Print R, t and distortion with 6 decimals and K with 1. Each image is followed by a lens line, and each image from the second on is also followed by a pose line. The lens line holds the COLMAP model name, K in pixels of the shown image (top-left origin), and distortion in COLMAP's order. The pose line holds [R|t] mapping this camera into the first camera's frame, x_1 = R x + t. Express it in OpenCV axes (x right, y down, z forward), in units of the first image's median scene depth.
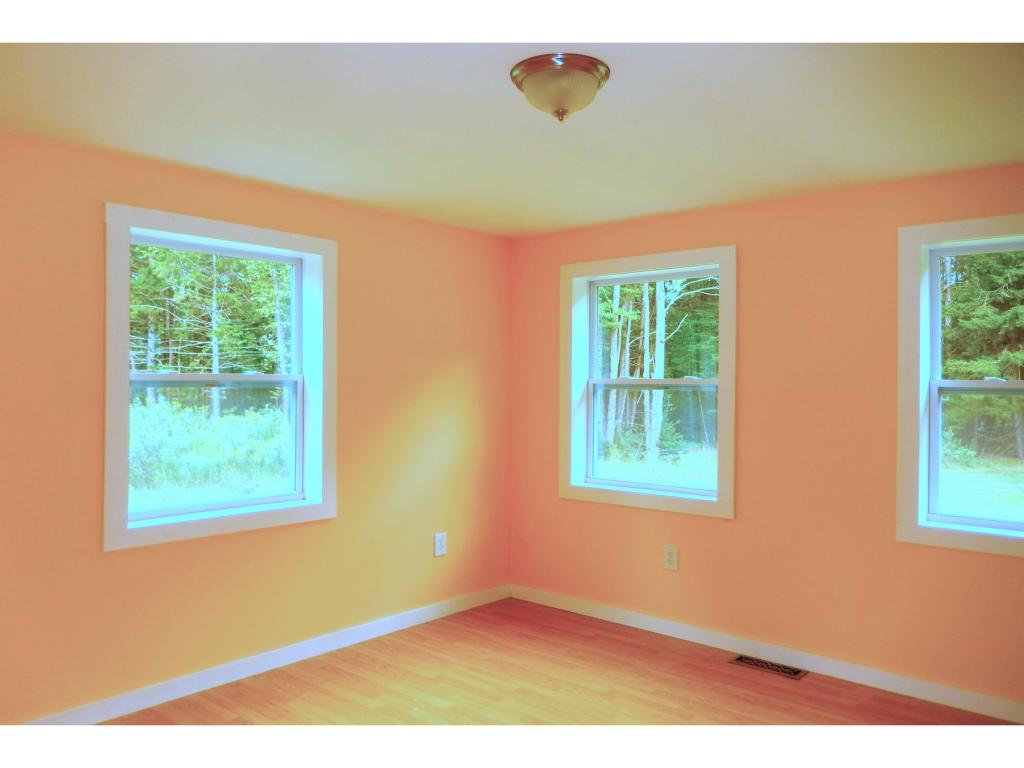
lens RADIAL K [[772.1, 0, 506.9], [0, 772.1, 379.5], [0, 0, 1]] dist [-0.018416, 0.014290]
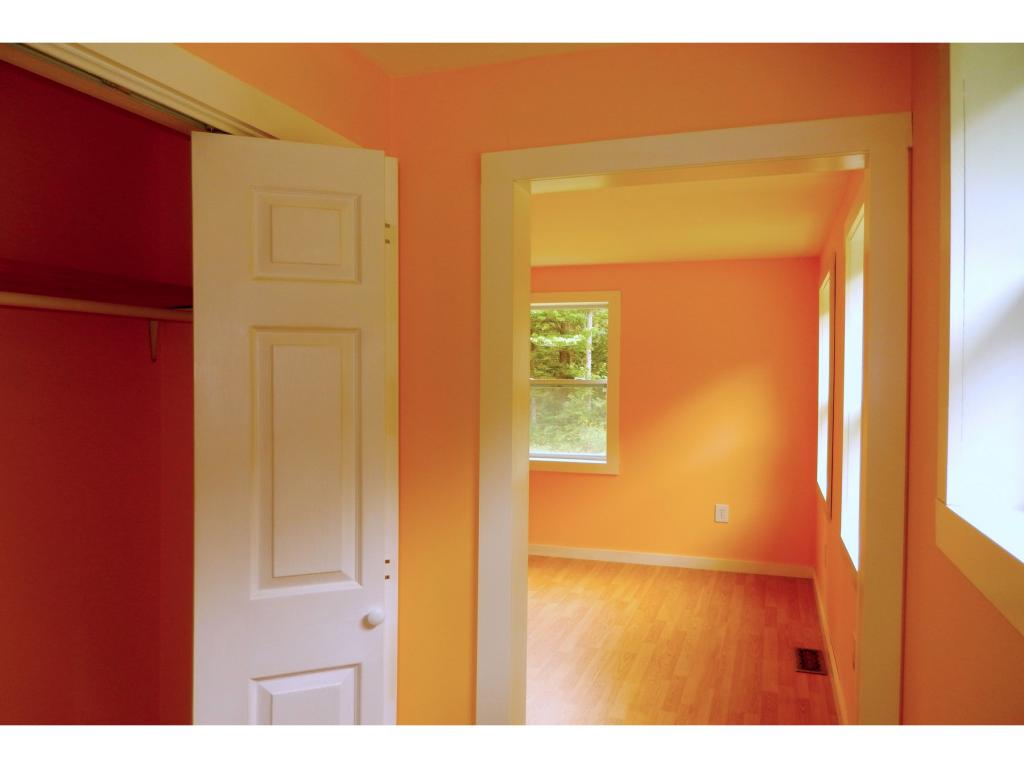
lens RADIAL K [[772.1, 0, 511.5], [0, 772.1, 387.6], [0, 0, 1]] dist [-0.018416, 0.014290]
pose [[0.383913, -0.004727, -0.923357, 1.257975], [-0.002314, 0.999979, -0.006081, 0.028707], [0.923367, 0.004471, 0.383894, 0.287981]]
